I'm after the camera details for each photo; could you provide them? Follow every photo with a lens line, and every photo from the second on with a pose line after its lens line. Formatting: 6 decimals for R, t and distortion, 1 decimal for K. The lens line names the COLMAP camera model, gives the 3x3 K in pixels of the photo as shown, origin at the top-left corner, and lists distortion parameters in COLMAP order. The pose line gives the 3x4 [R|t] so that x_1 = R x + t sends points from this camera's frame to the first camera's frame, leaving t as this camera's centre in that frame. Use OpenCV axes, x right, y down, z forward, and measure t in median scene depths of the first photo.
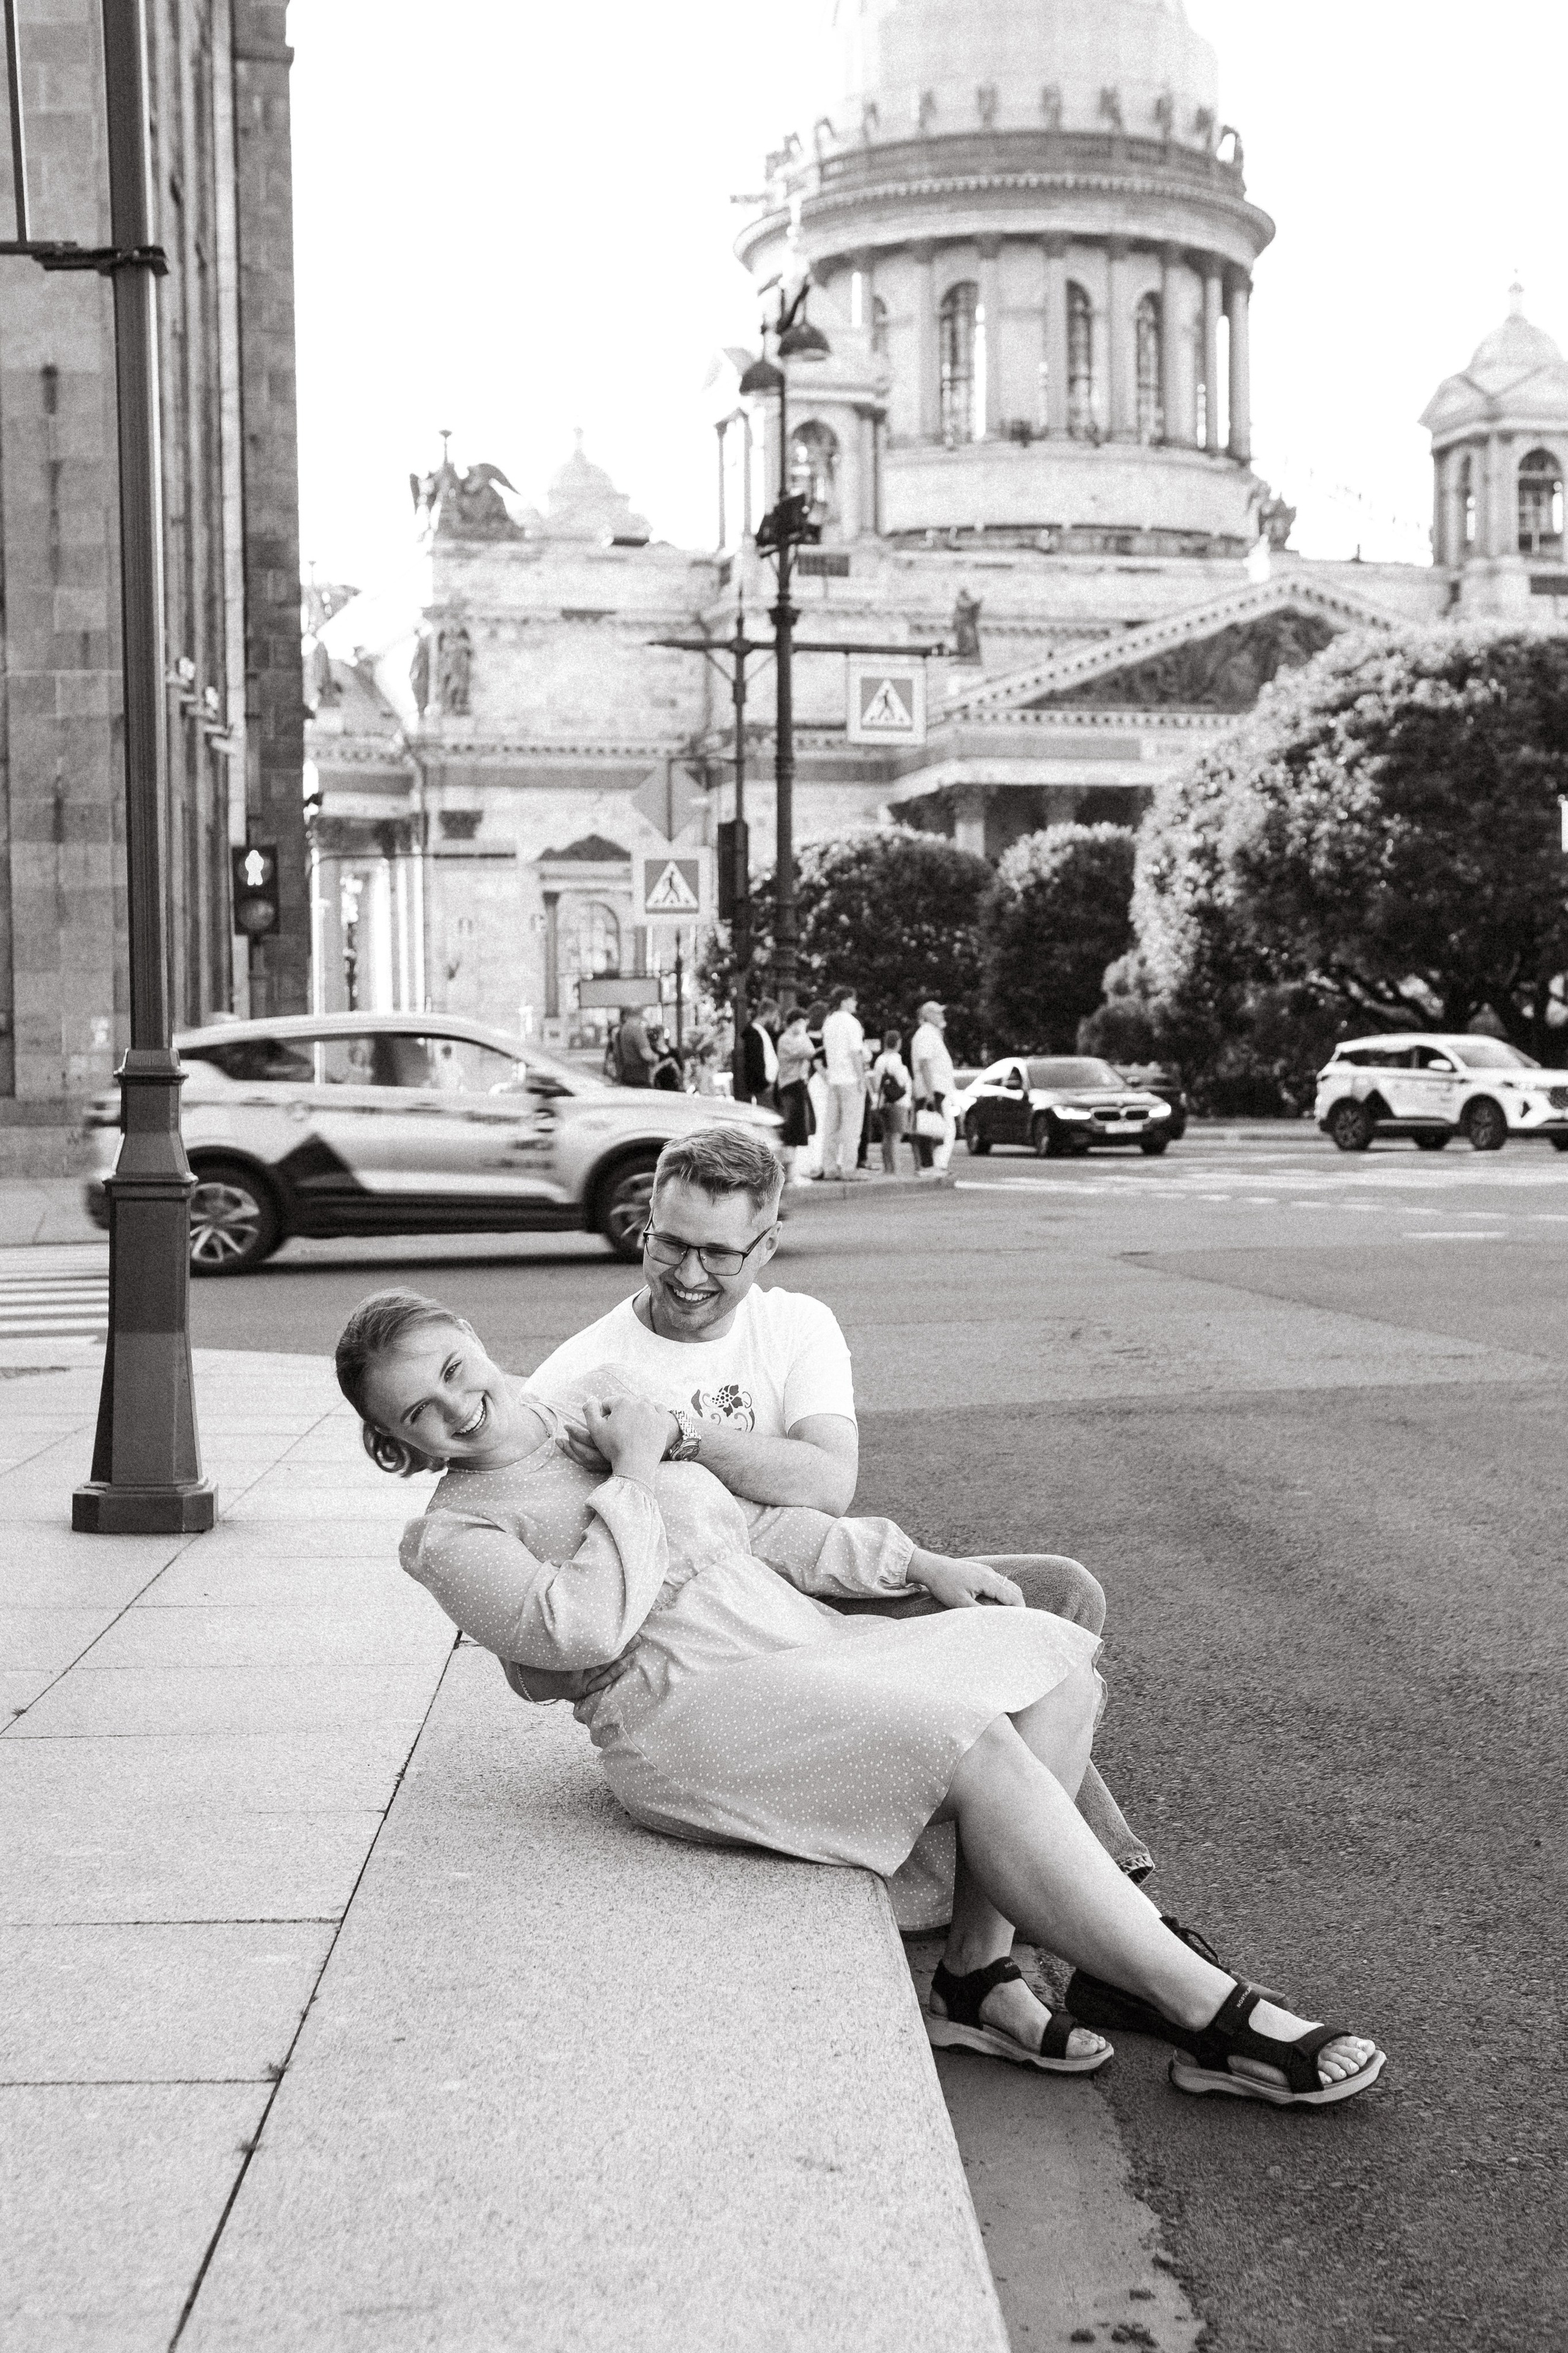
lens RADIAL K [[3416.9, 0, 784.2], [0, 3416.9, 1184.6], [0, 0, 1]] dist [0.144974, 0.438187]
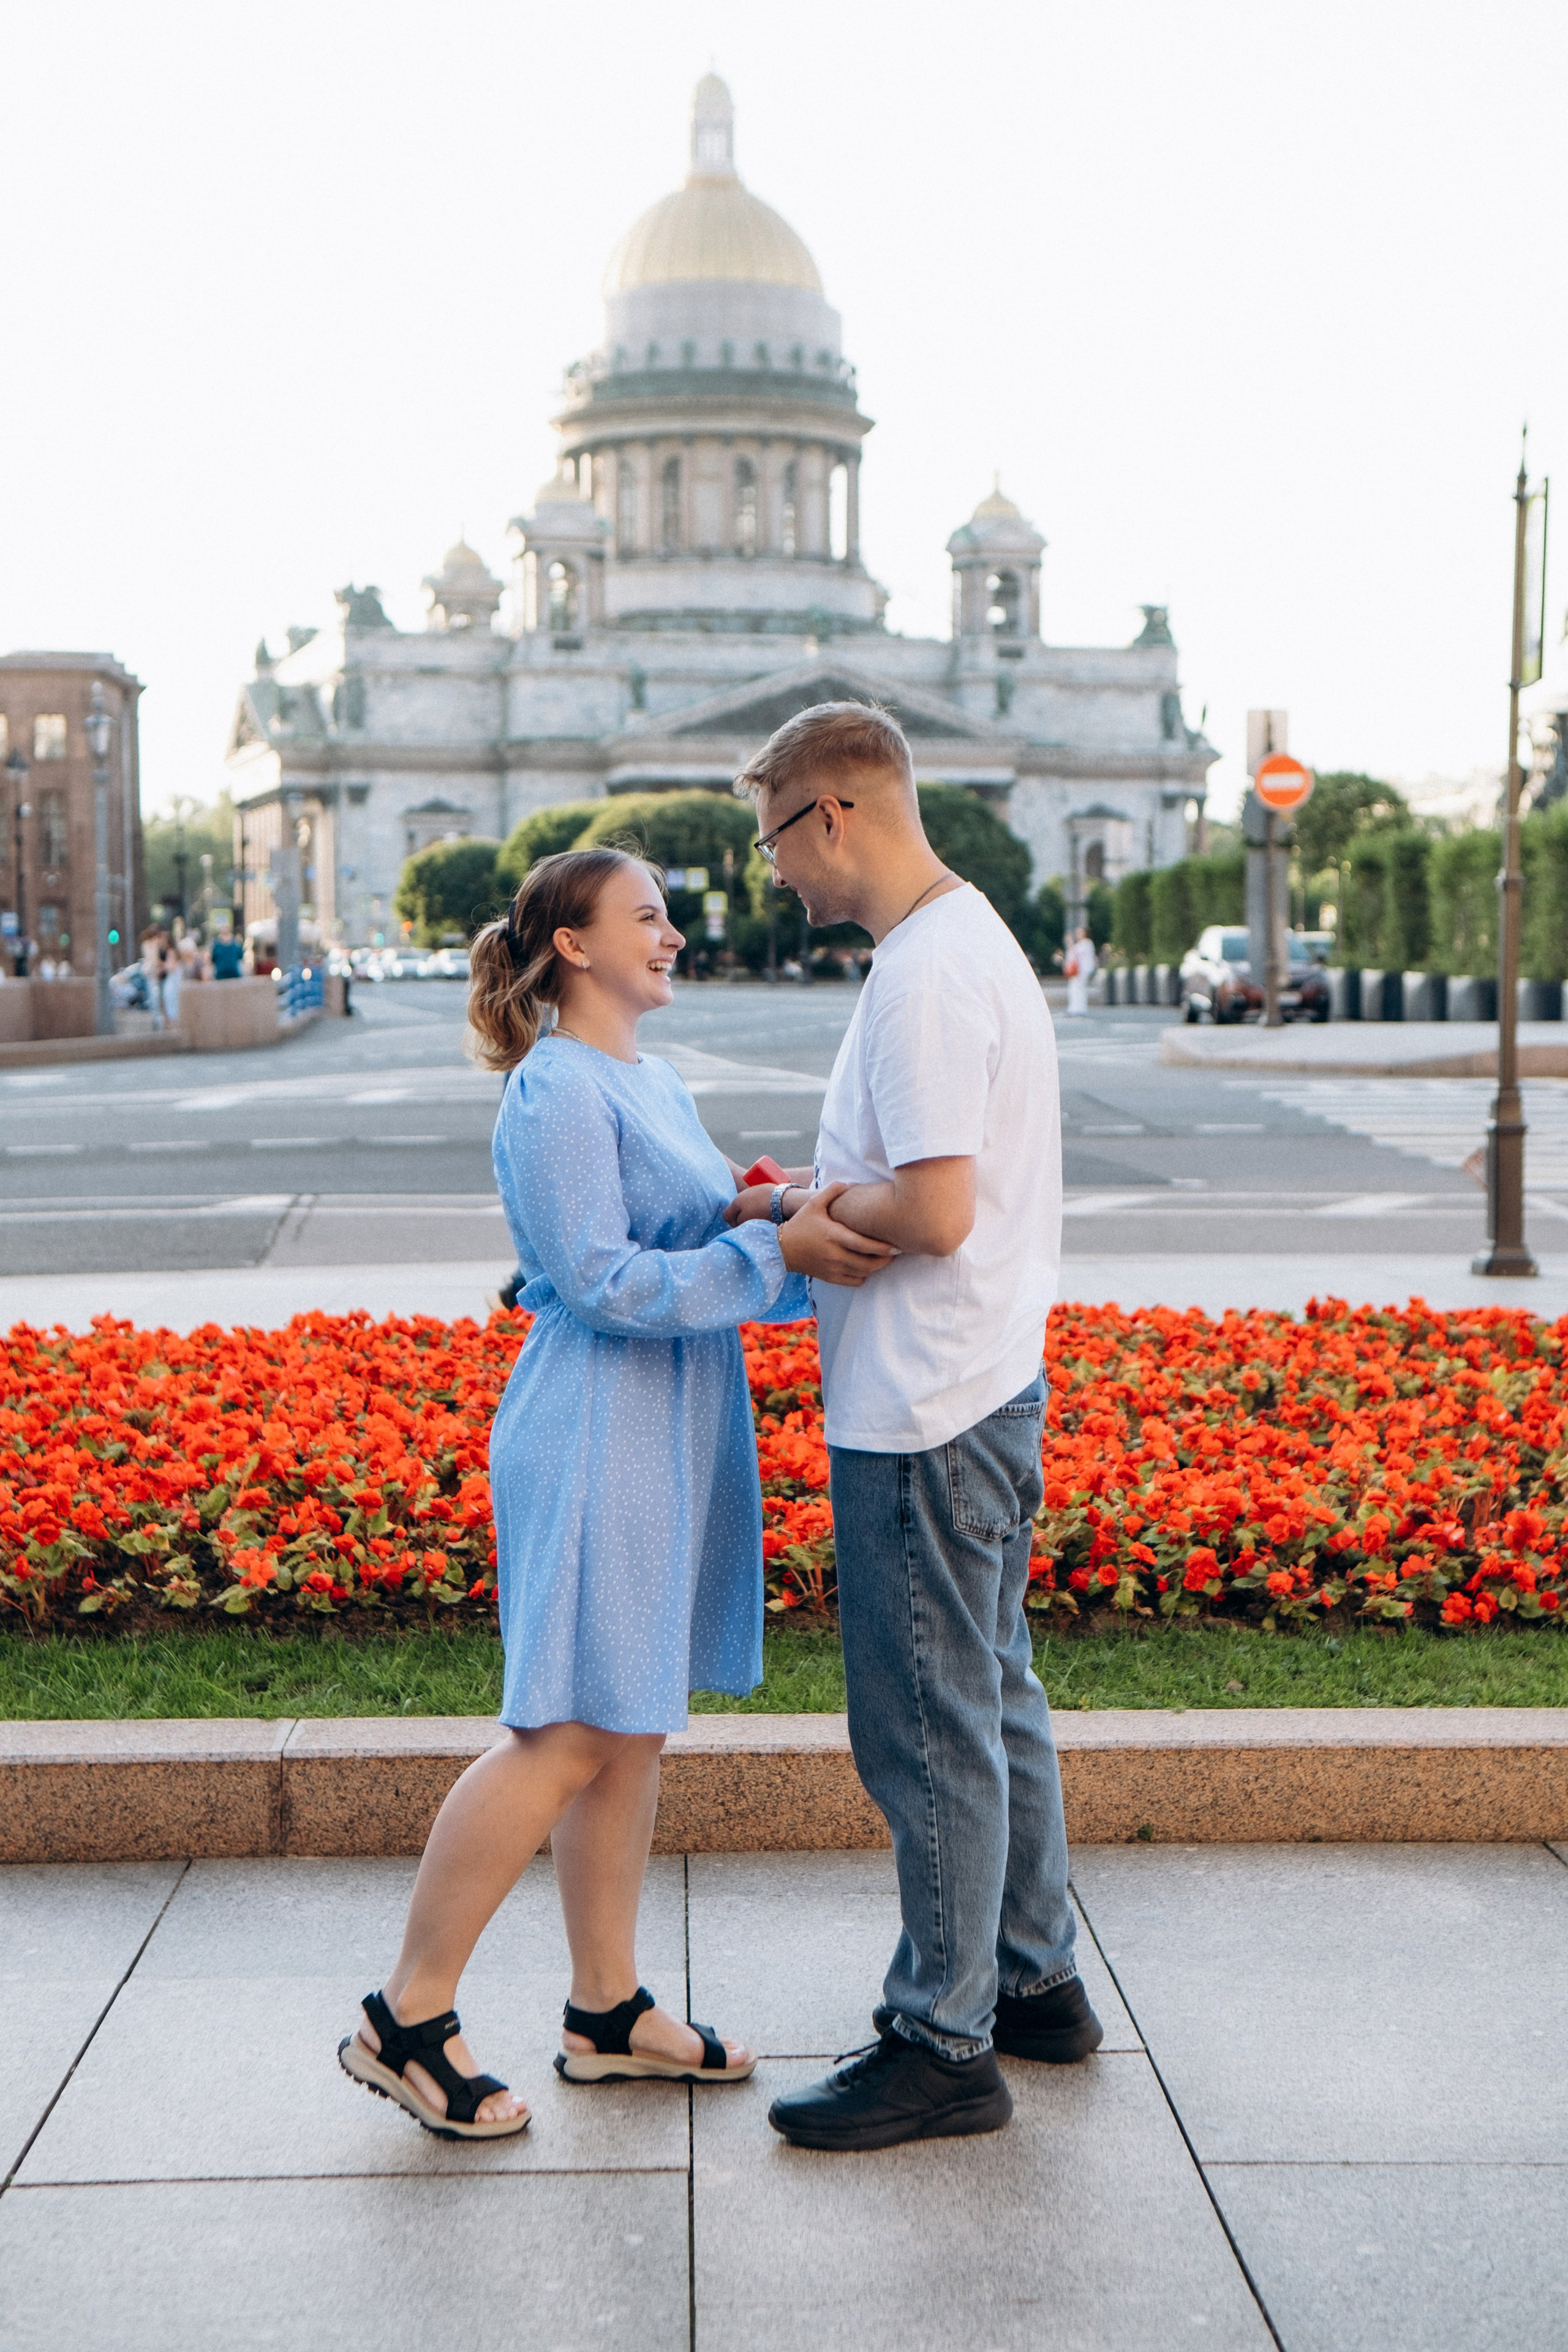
lens RADIAL K [[3415.7, 0, 784.2], [0, 3415.7, 1184.1], [0, 0, 1]] dist [0.144974, 0.438187]
pose [[0.999454, 0.010502, -0.031328, 0.174188], [-0.009025, 0.998858, 0.046914, 0.008230], [0.031785, -0.046605, 0.998408, -0.716418]]
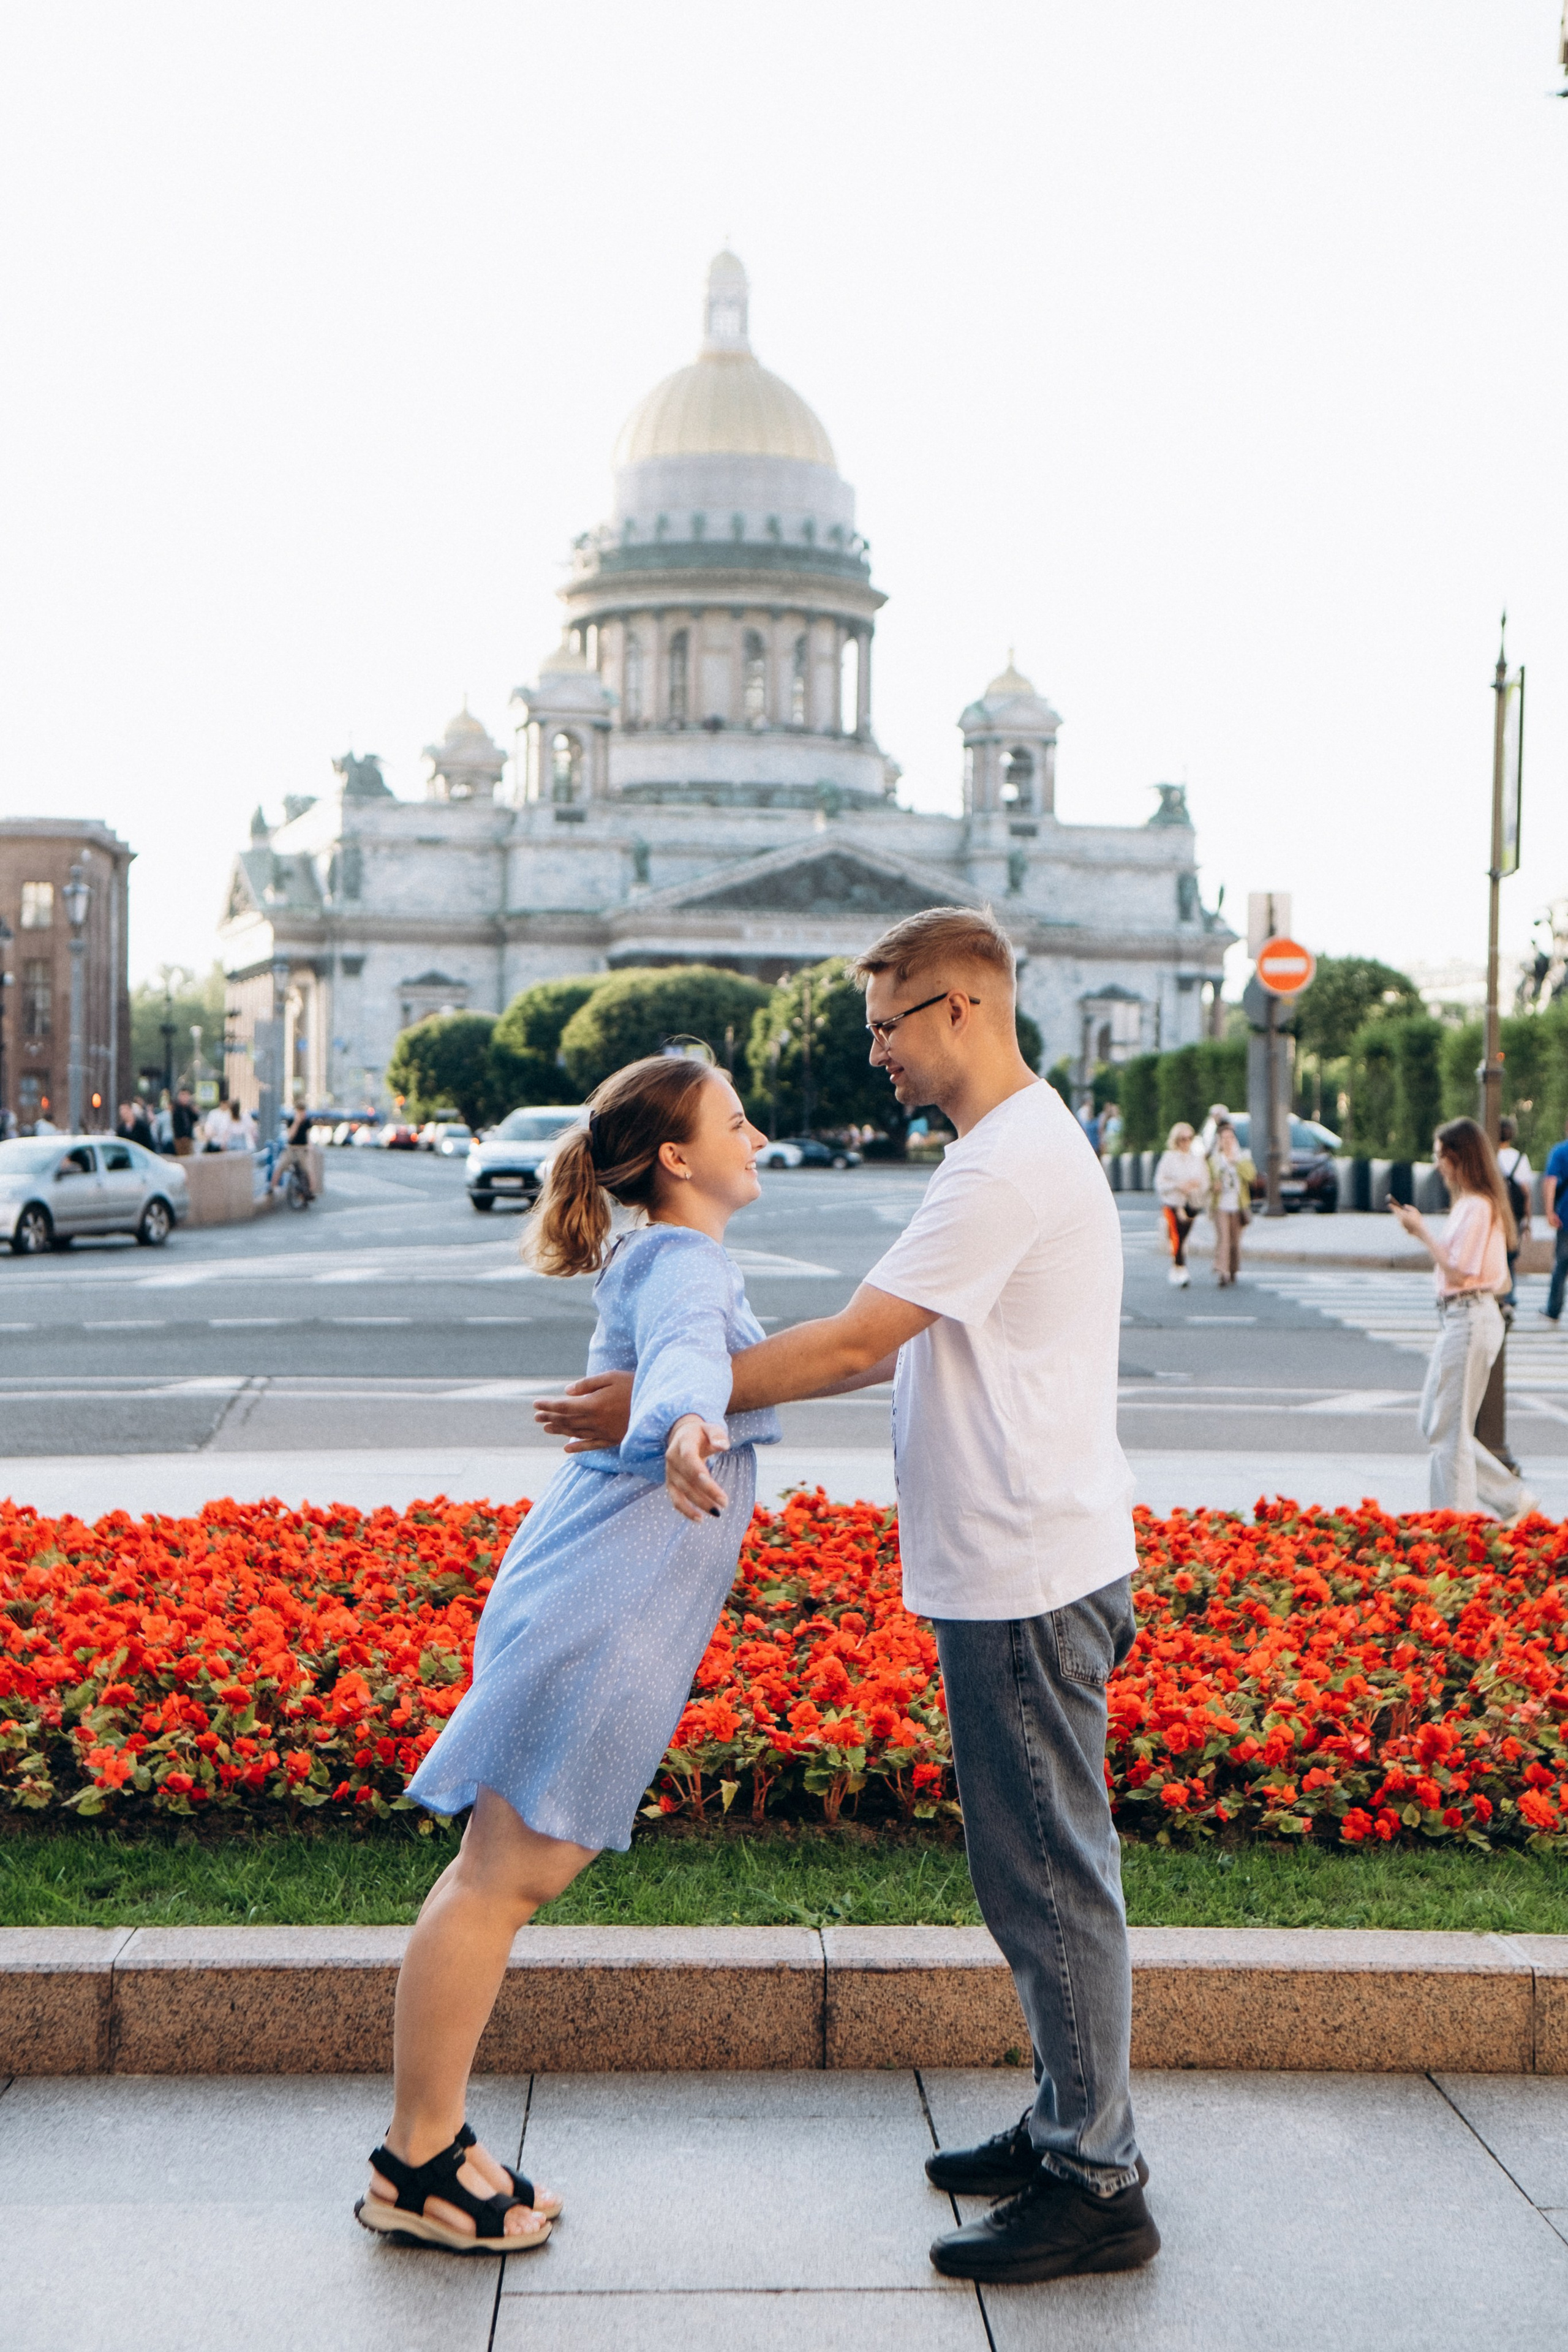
lens RADIAL K [[3528.4, 0, 784.0], [0, 3528.4, 1176.0], [0, 0, 1]] dist [0.132517, 0.550703]
pose [[0.999155, 0.021587, -0.034981, 0.178060], [-0.021887, 0.999727, -0.008219, 0.008032], [0.034794, 0.008977, 0.999354, -0.717064]]
